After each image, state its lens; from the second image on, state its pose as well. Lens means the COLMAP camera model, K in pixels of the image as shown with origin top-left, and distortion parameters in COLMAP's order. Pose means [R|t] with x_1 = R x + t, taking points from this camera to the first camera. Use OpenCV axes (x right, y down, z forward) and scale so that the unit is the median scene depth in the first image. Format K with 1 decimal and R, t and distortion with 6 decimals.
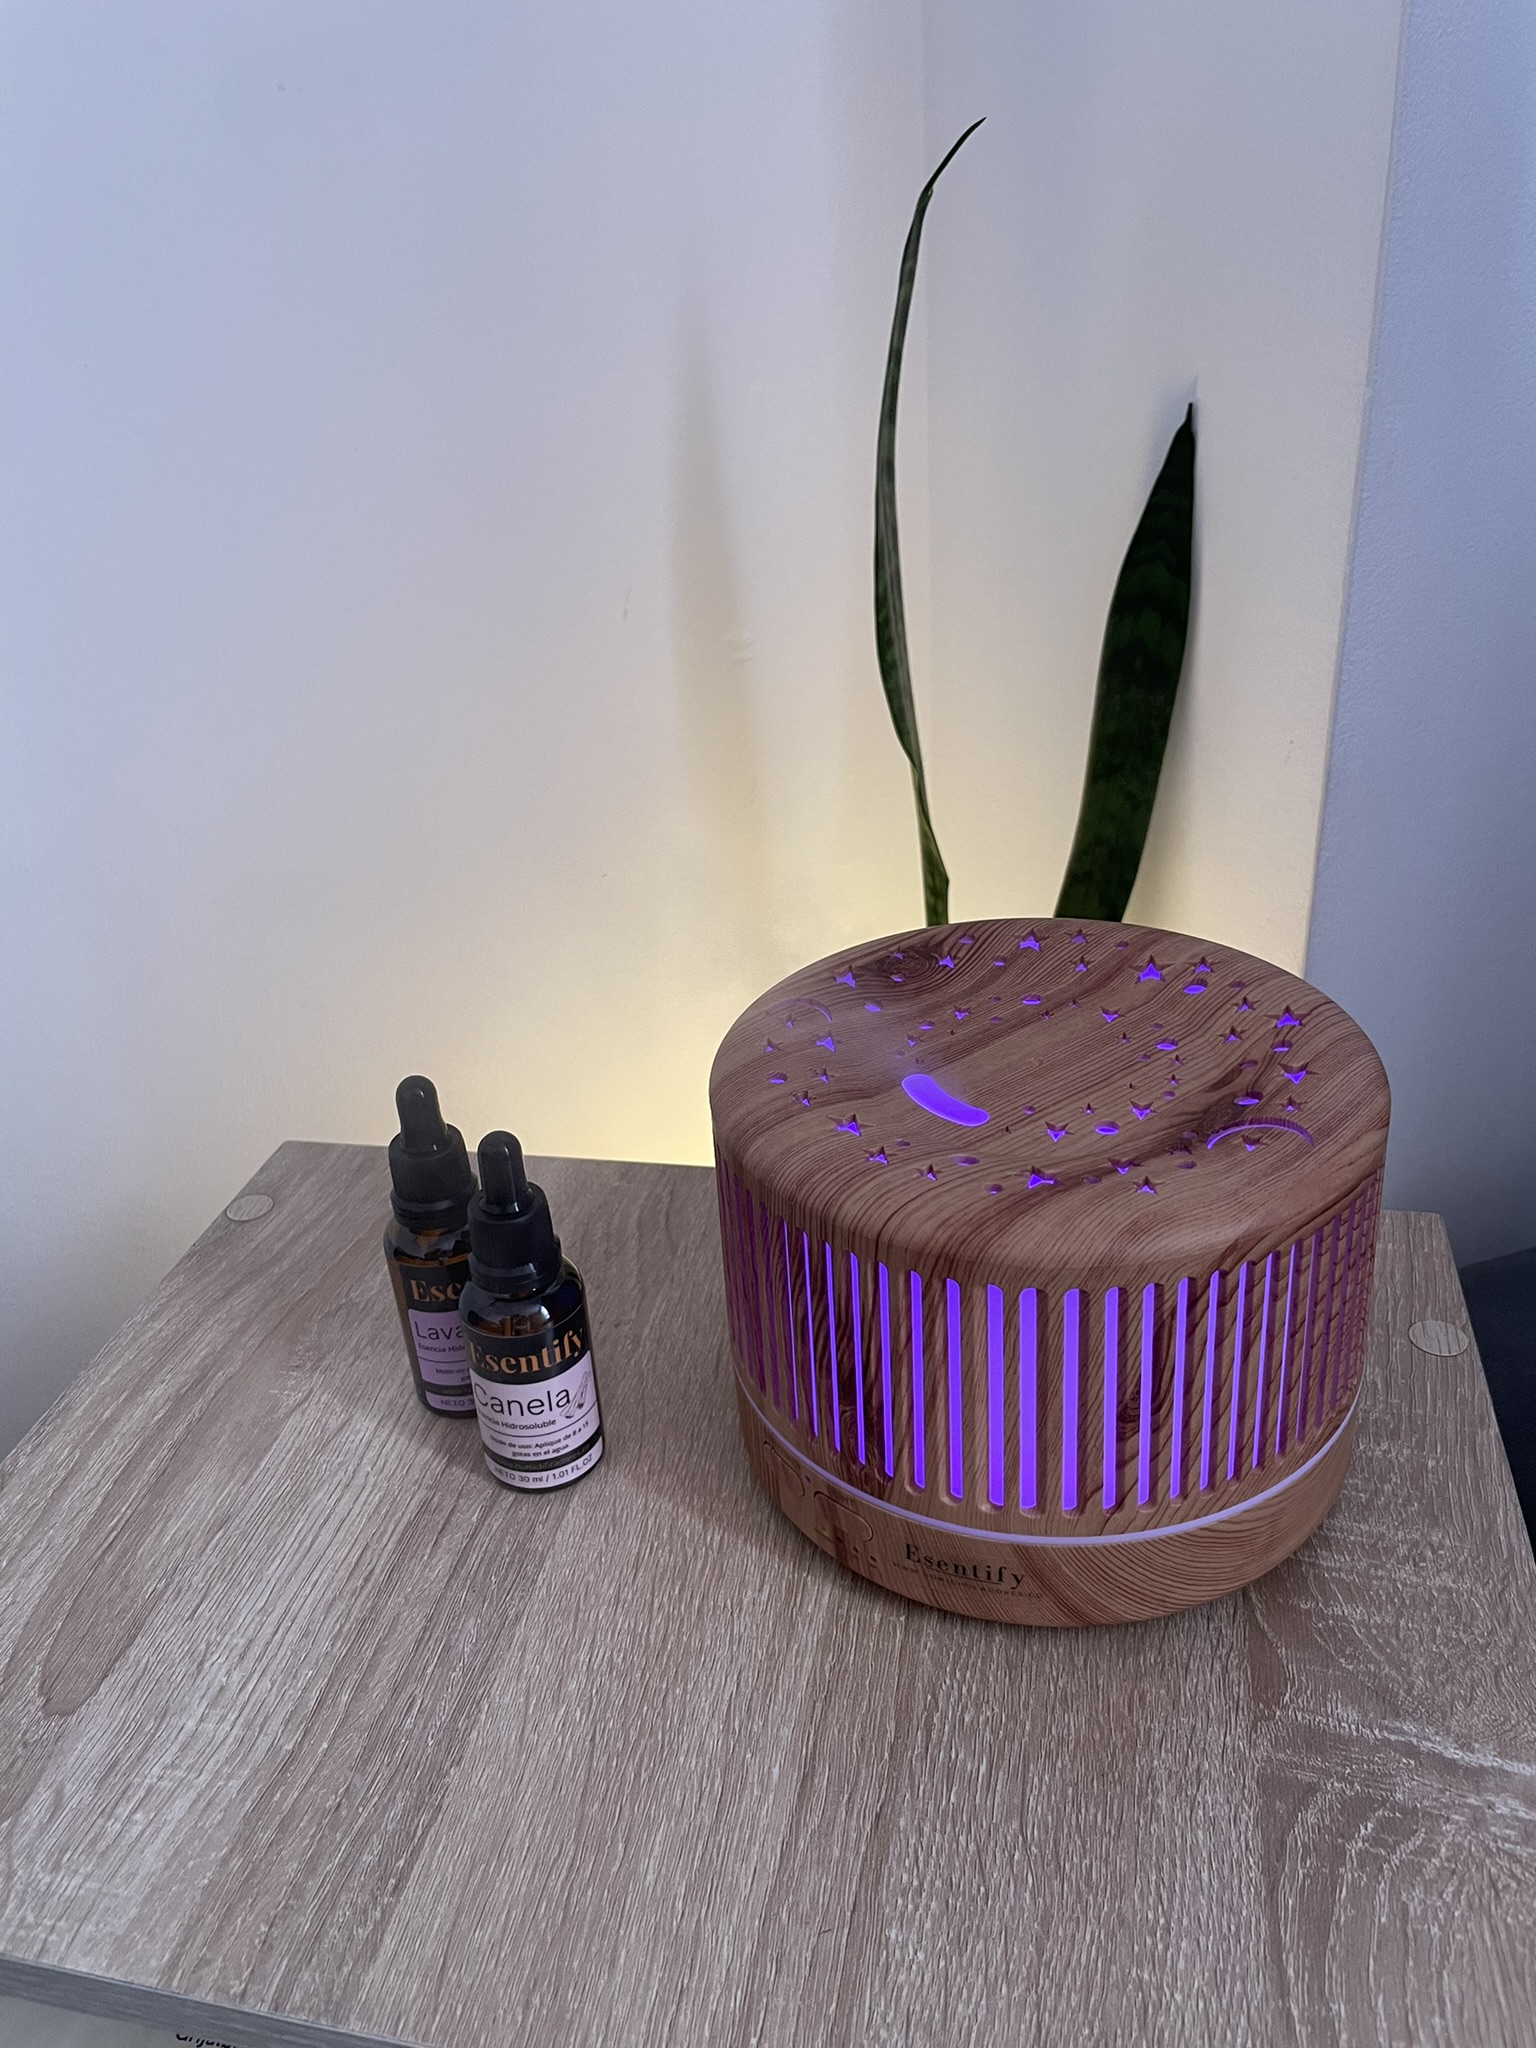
lens RADIAL K [[1589.9, 0, 768.0], [0, 1589.9, 1024.0], [0, 0, 1]] dist [0.080066, -0.129786]
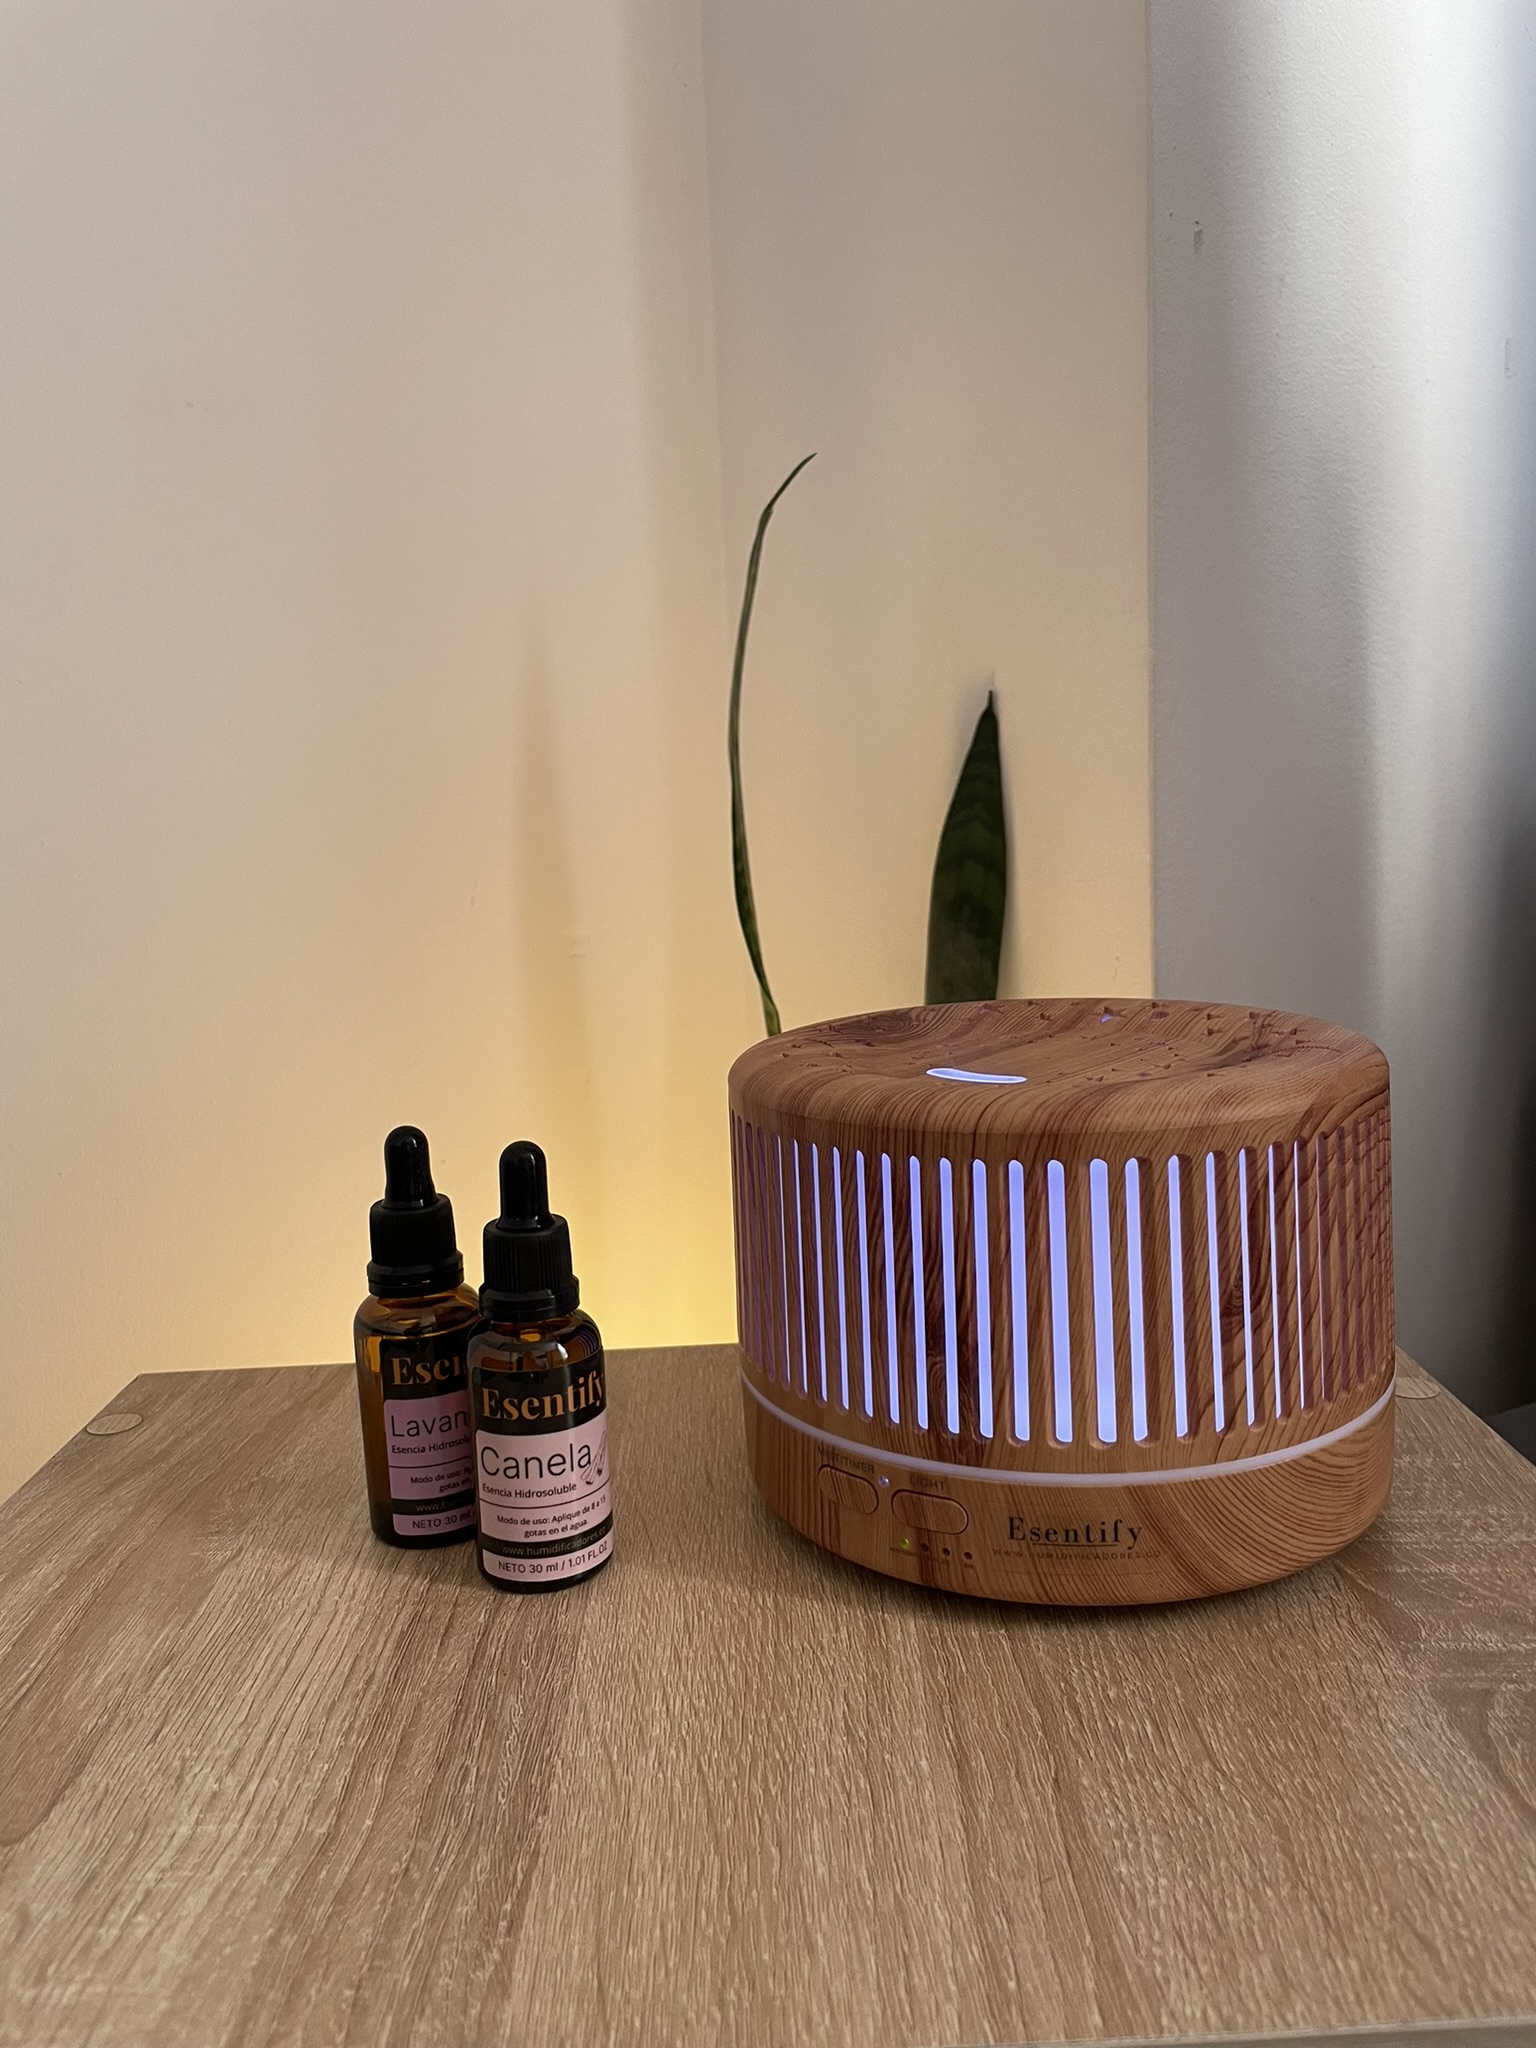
lens RADIAL K [[1591.0, 0, 762.0], [0, 1591.0, 1015.9], [0, 0, 1]] dist [0.080956, -0.129905]
pose [[0.977138, -0.012813, 0.212218, -0.249748], [0.086550, 0.935700, -0.342016, 0.364464], [-0.194190, 0.352564, 0.915417, 0.081417]]
